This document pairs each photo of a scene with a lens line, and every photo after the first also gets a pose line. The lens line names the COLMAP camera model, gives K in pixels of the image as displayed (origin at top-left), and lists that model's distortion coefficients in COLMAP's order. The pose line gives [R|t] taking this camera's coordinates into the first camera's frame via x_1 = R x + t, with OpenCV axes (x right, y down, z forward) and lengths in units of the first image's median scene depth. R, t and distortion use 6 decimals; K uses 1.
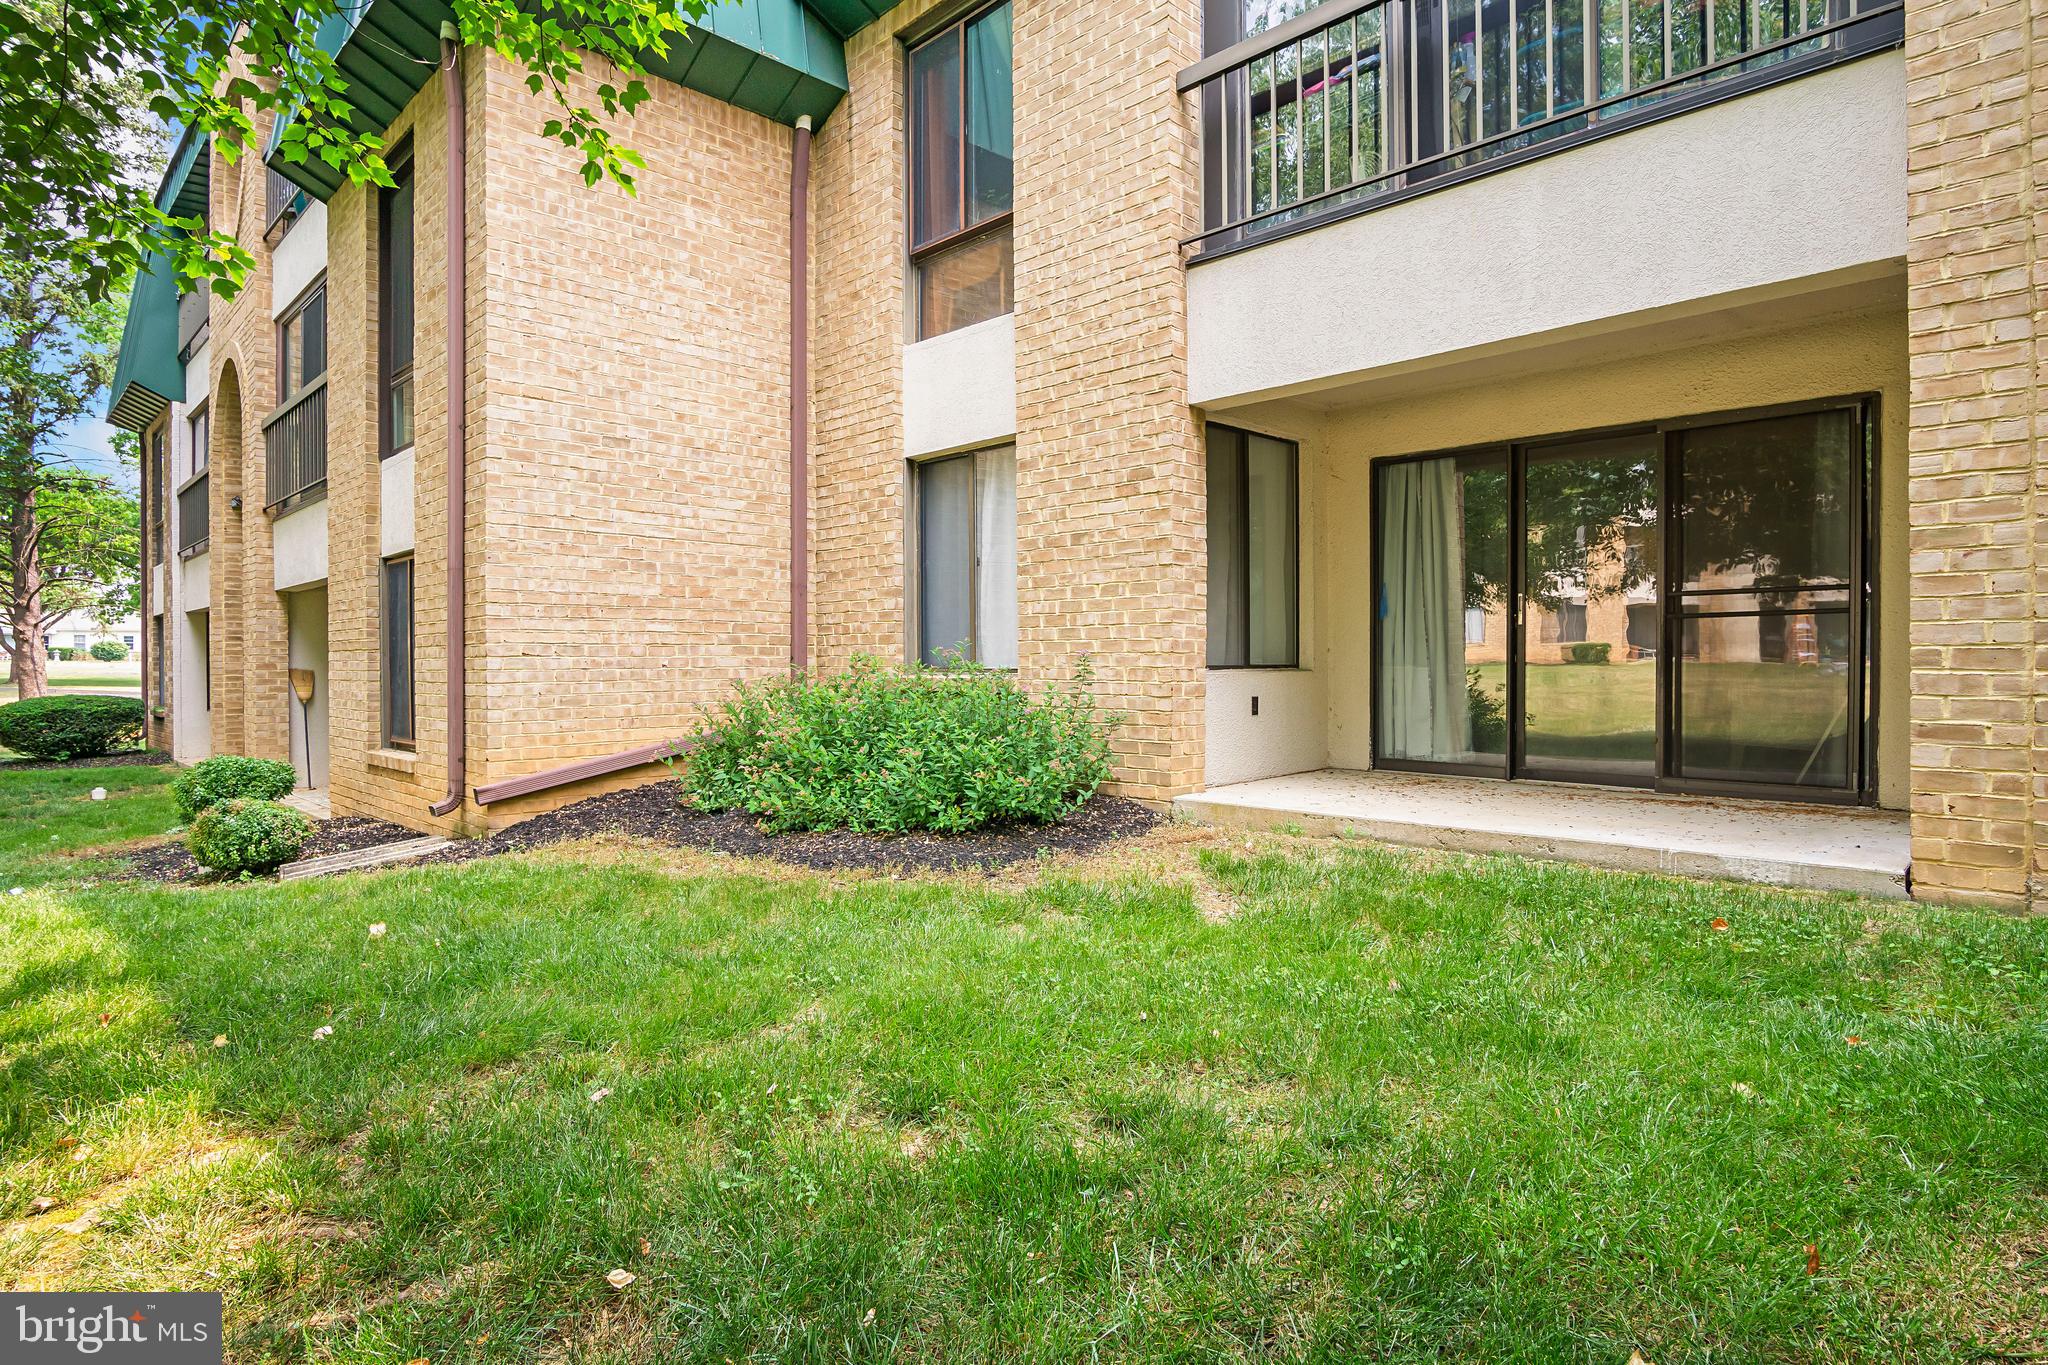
lens RADIAL K [[1116.1, 0, 1024.0], [0, 1116.1, 682.5], [0, 0, 1]] dist [-0.024859, 0.001425]
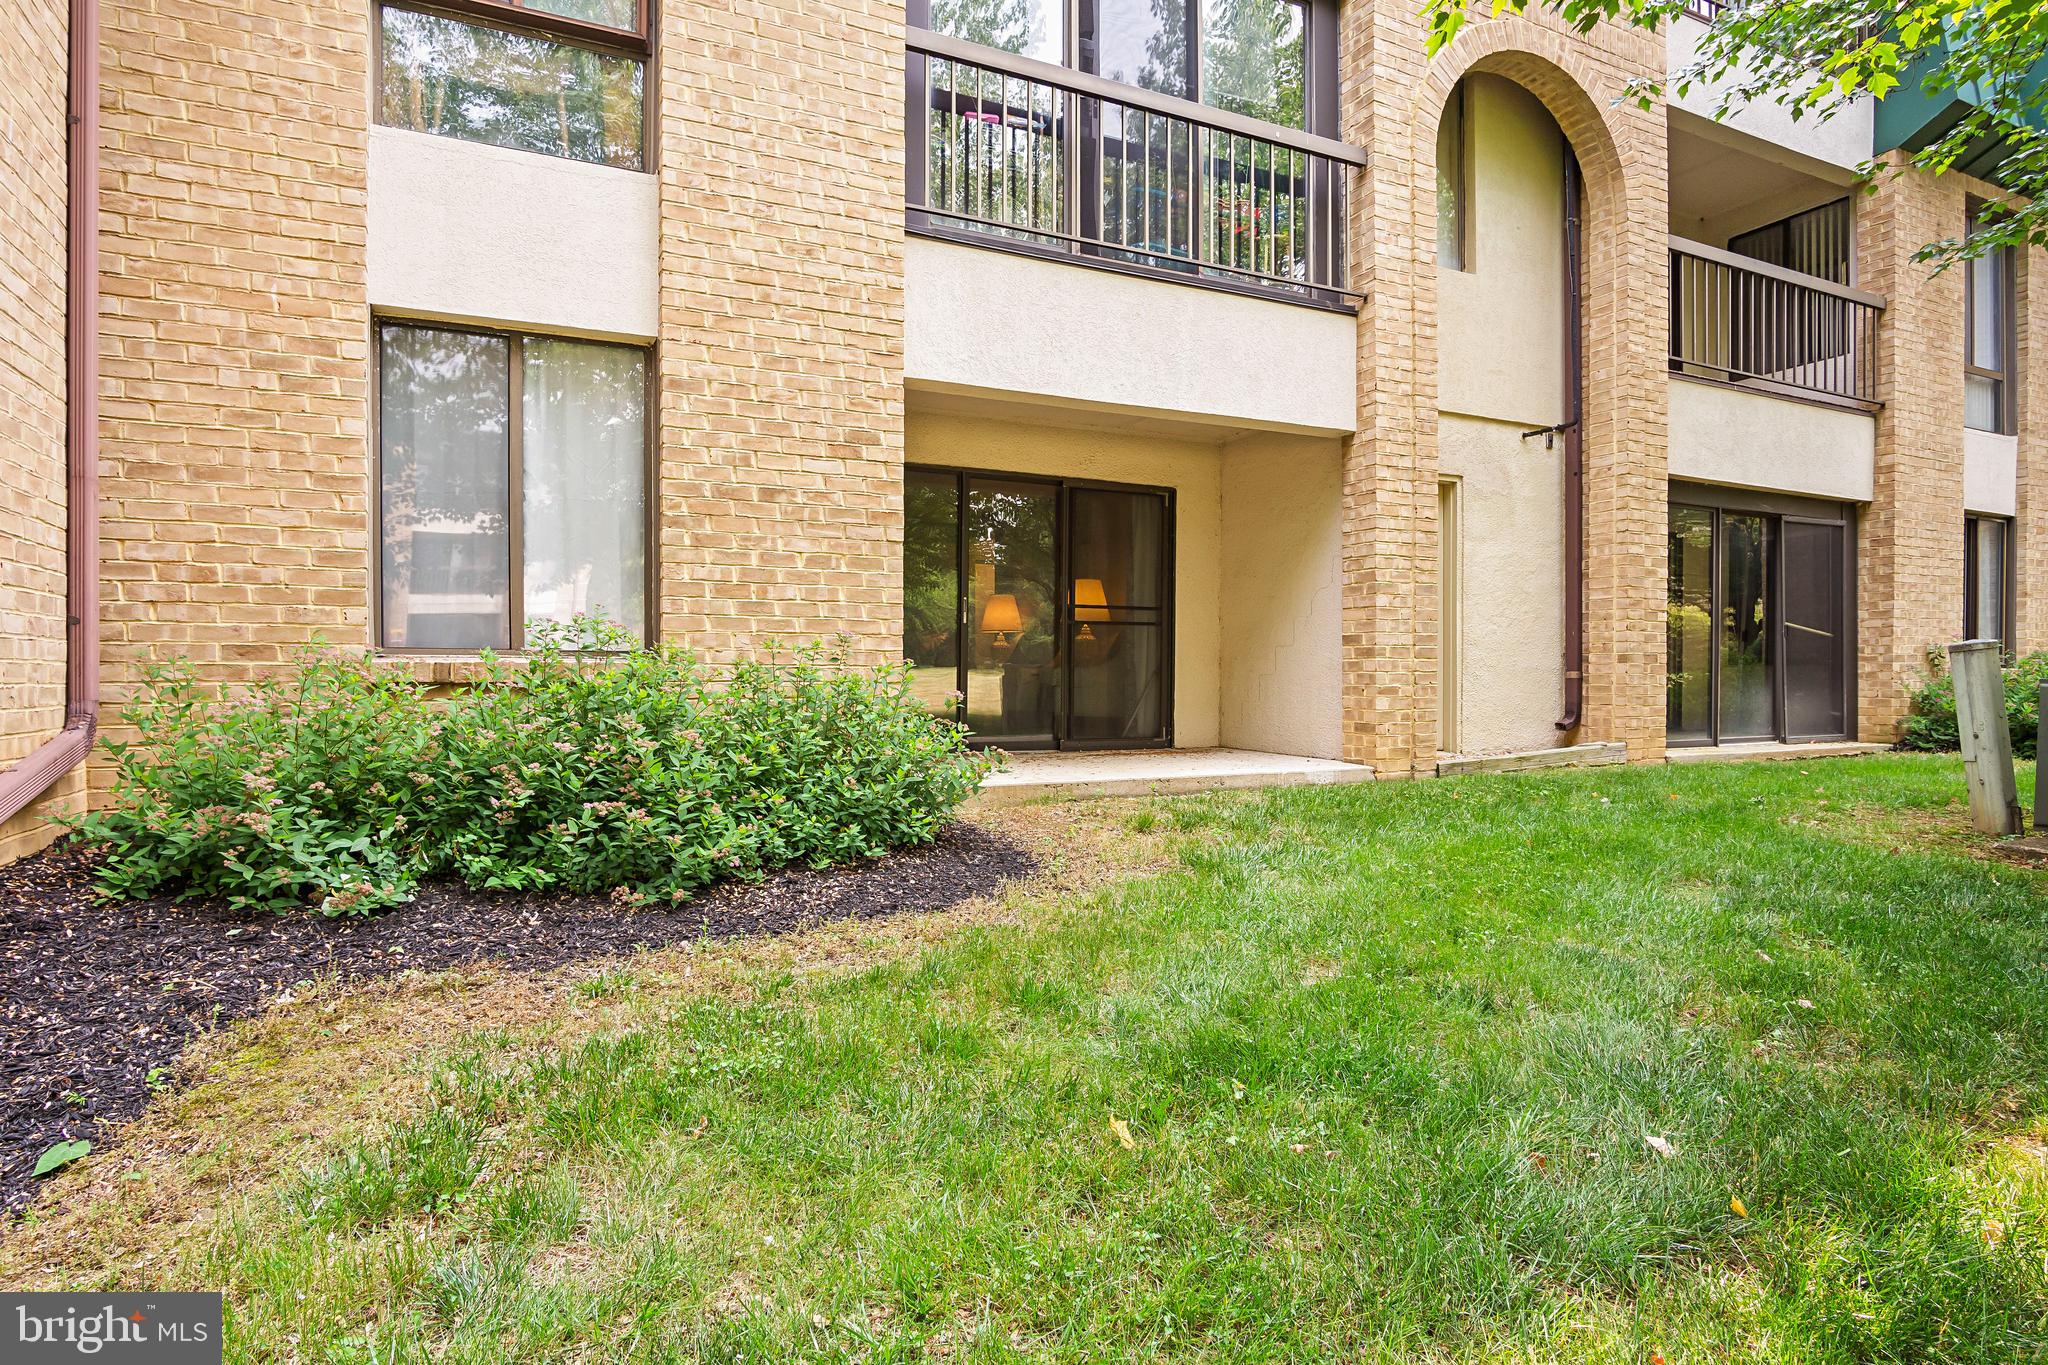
lens RADIAL K [[1150.2, 0, 1025.8], [0, 1150.2, 701.6], [0, 0, 1]] dist [-0.020148, 0.000673]
pose [[0.307152, -0.012339, 0.951581, -0.728770], [0.016780, 0.999831, 0.007548, 0.022423], [-0.951513, 0.013649, 0.307307, 0.575053]]
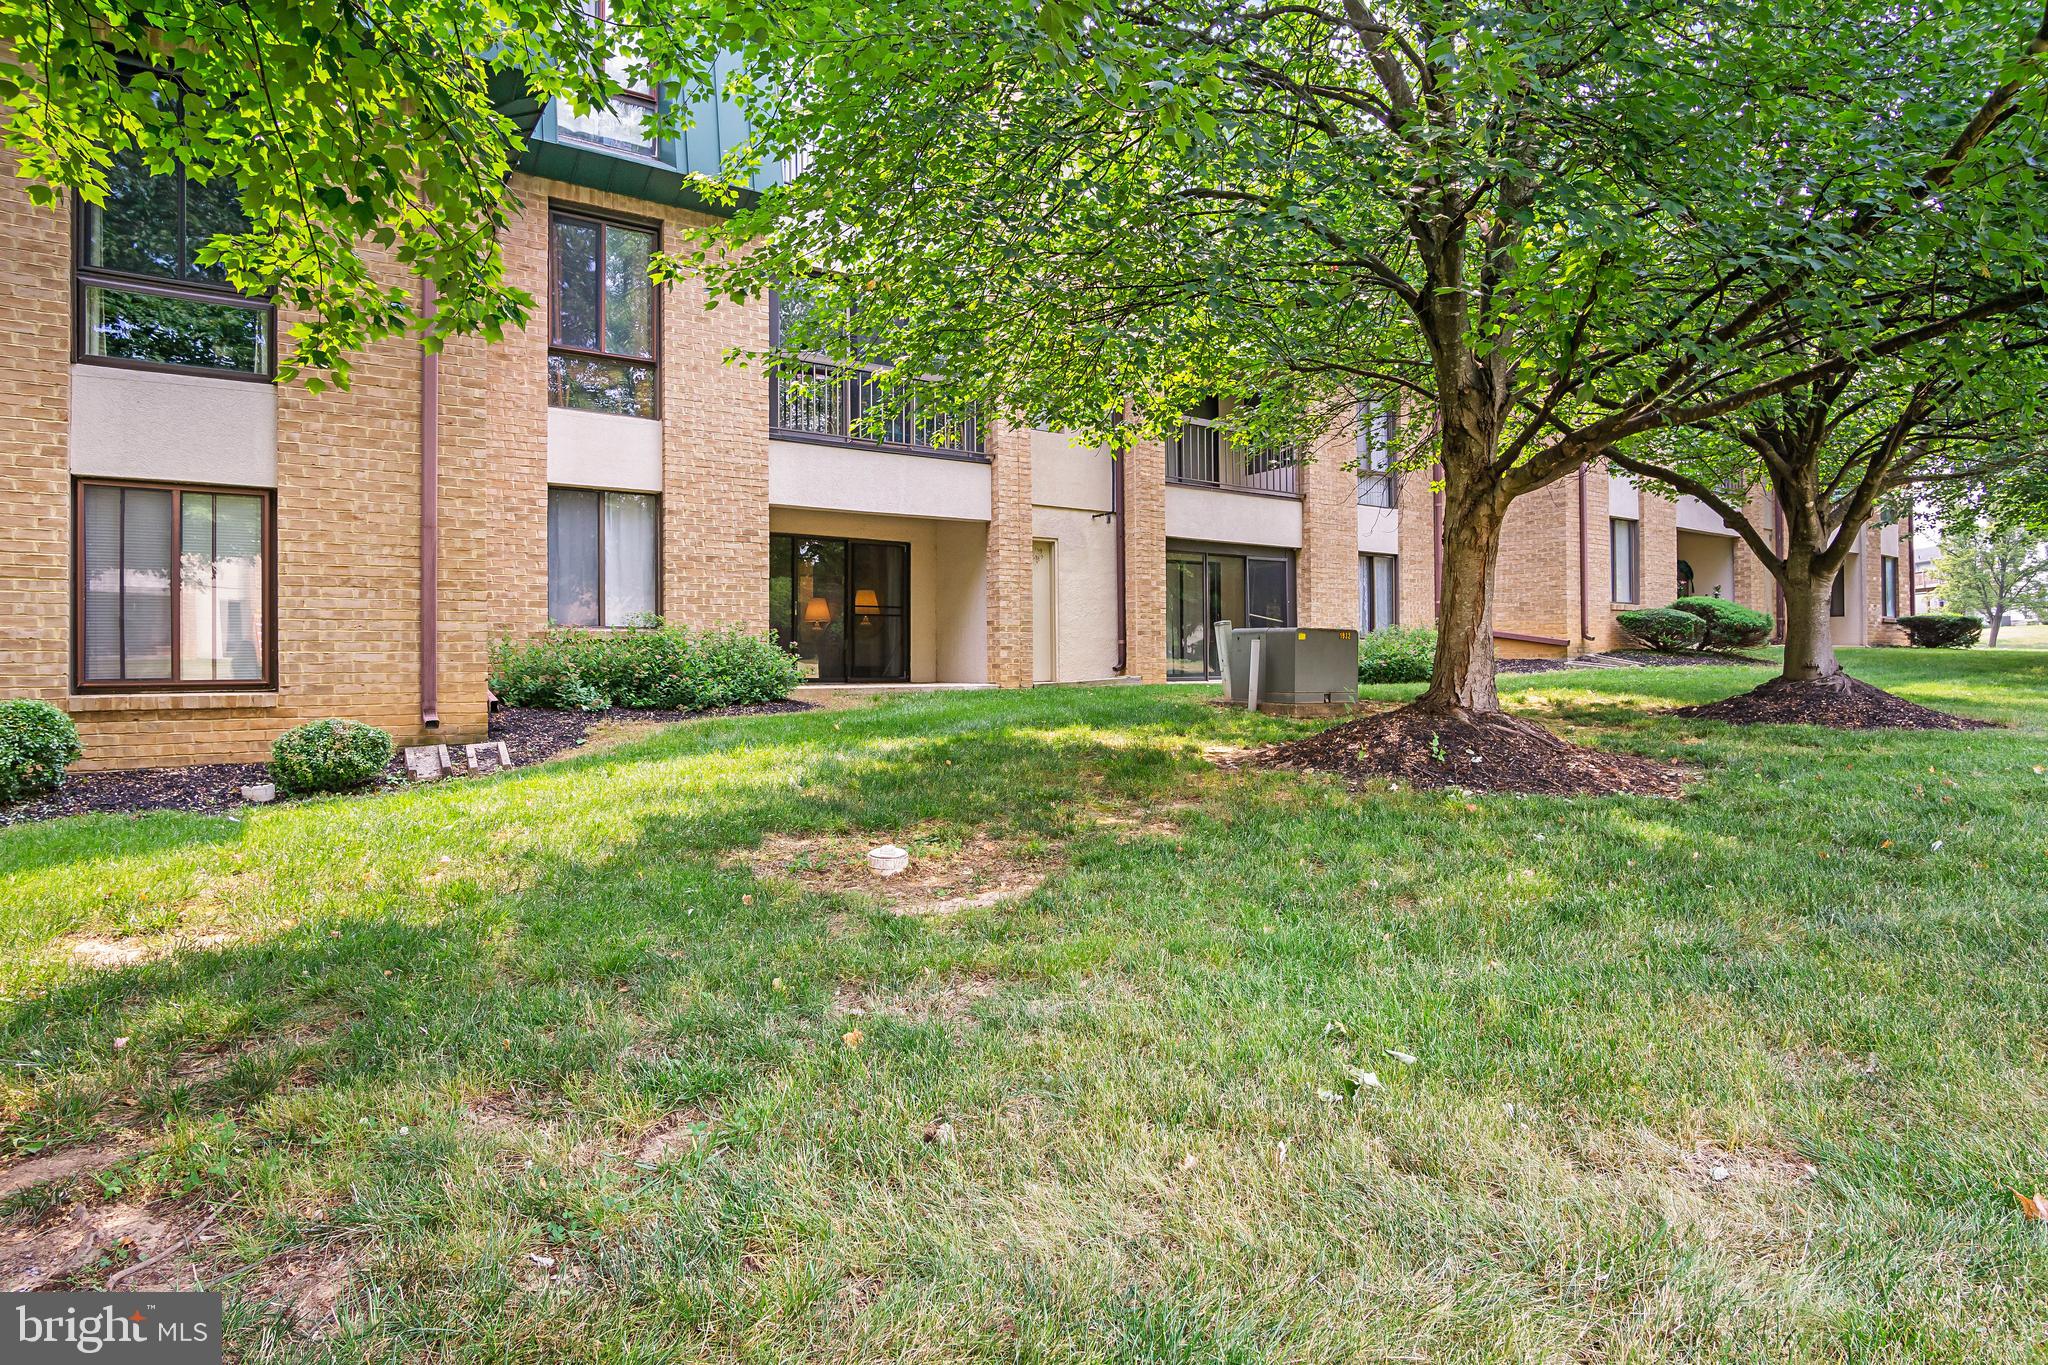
lens RADIAL K [[1067.6, 0, 998.1], [0, 1067.6, 666.7], [0, 0, 1]] dist [-0.019510, 0.000541]
pose [[0.172522, 0.005940, 0.984988, -1.704612], [0.025484, 0.999620, -0.010492, 0.089216], [-0.984676, 0.026912, 0.172305, 0.215670]]
